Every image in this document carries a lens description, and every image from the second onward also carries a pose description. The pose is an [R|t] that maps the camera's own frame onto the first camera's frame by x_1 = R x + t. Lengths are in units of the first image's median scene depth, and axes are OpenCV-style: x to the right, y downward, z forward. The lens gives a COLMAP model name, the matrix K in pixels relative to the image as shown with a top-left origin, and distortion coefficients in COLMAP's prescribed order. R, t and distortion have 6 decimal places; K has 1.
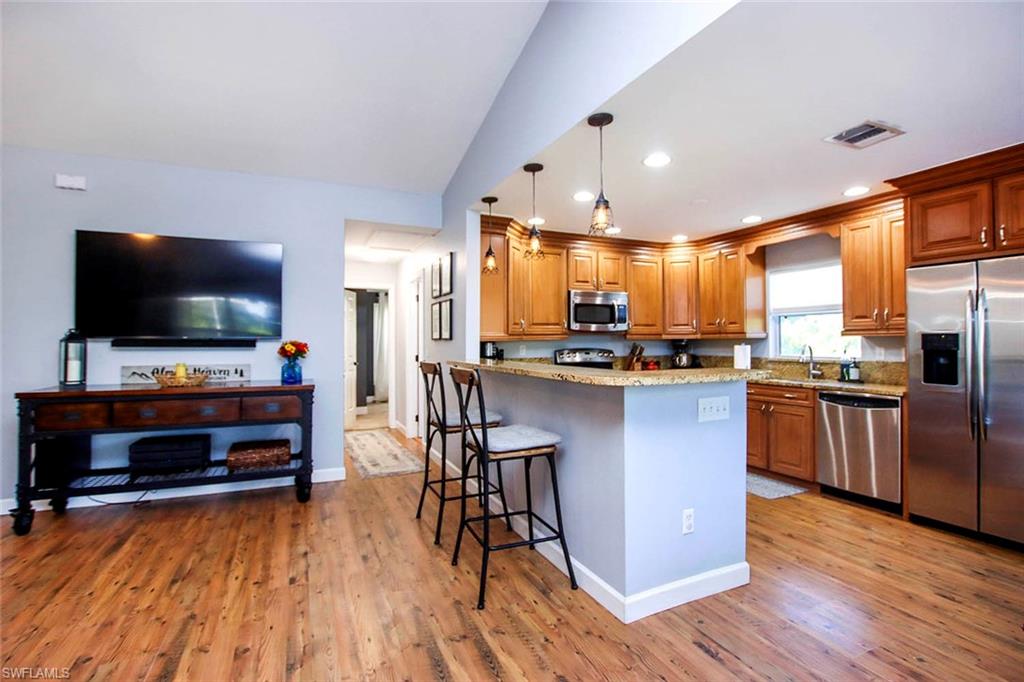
lens RADIAL K [[476.8, 0, 509.6], [0, 476.8, 333.8], [0, 0, 1]] dist [-0.029489, 0.004073]
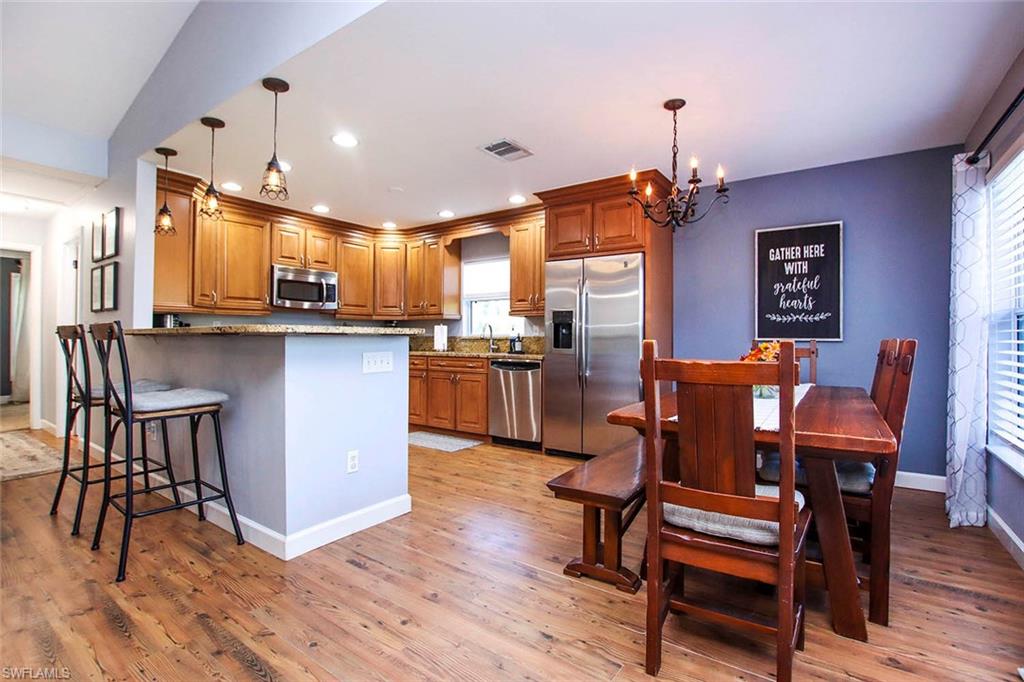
lens RADIAL K [[476.8, 0, 509.6], [0, 476.8, 333.8], [0, 0, 1]] dist [-0.029489, 0.004073]
pose [[0.864861, 0.010359, 0.501905, 0.076779], [-0.013584, 0.999904, 0.002771, 0.049358], [-0.501828, -0.009214, 0.864918, -0.090985]]
